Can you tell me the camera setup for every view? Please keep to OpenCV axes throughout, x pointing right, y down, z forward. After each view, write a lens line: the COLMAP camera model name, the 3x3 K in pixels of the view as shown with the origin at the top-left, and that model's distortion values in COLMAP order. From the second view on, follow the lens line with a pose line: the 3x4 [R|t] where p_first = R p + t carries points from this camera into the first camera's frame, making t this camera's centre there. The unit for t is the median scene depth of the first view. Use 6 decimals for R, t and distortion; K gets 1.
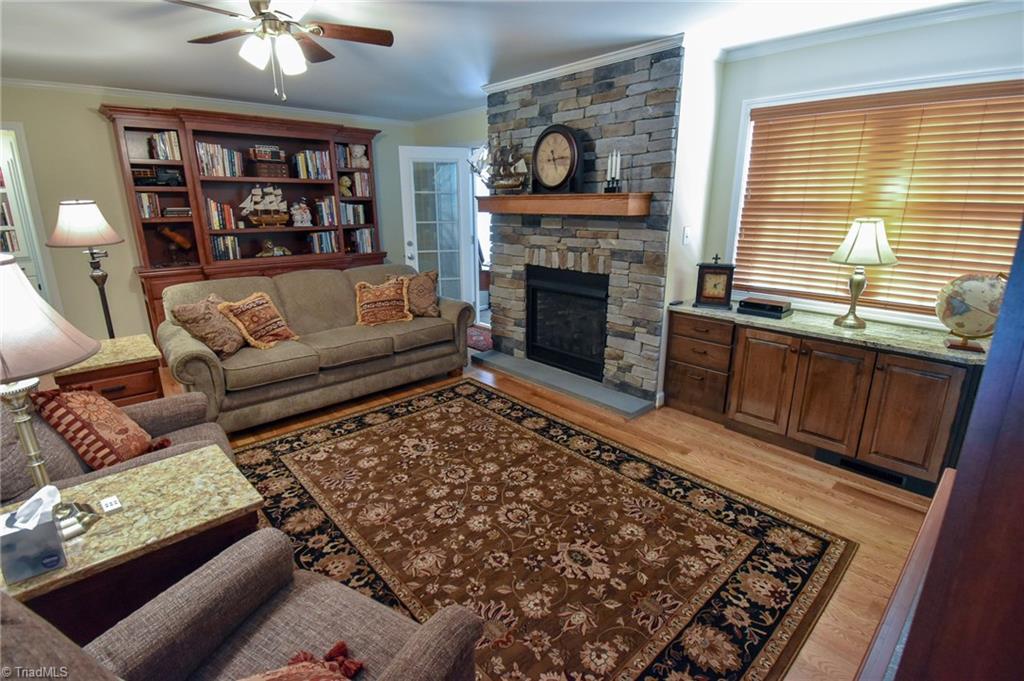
lens RADIAL K [[468.0, 0, 512.0], [0, 468.0, 340.5], [0, 0, 1]] dist [-0.004135, -0.000248]
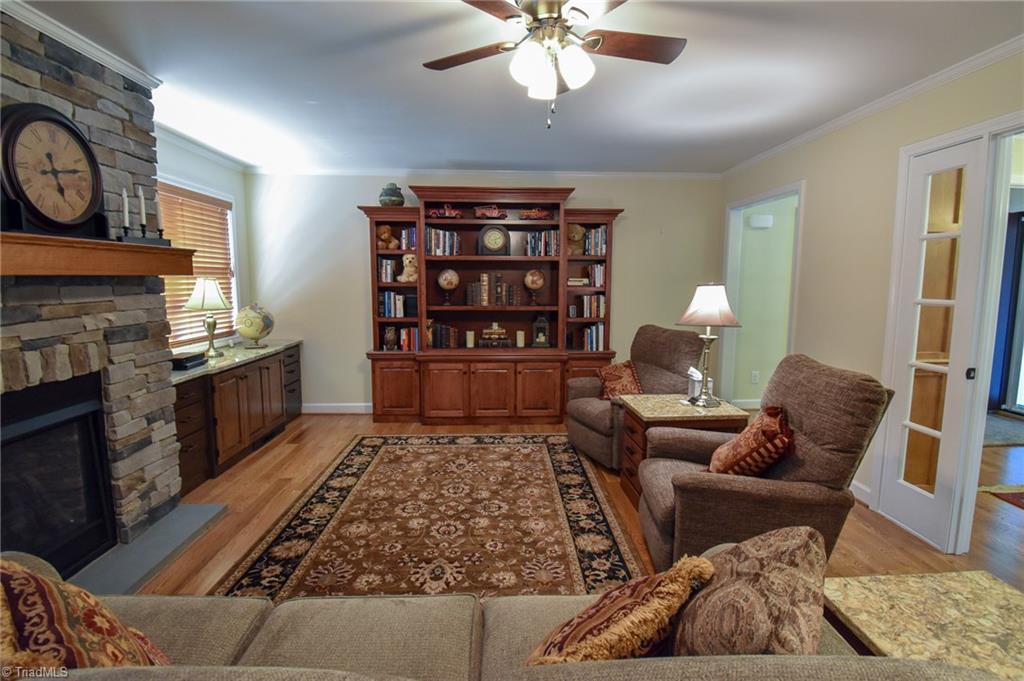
lens RADIAL K [[537.4, 0, 512.0], [0, 537.4, 340.5], [0, 0, 1]] dist [0.000239, -0.000490]
pose [[-0.765138, -0.077247, 0.639216, -0.895747], [0.176255, 0.929727, 0.323330, -0.416916], [-0.619273, 0.360057, -0.697754, 1.529521]]
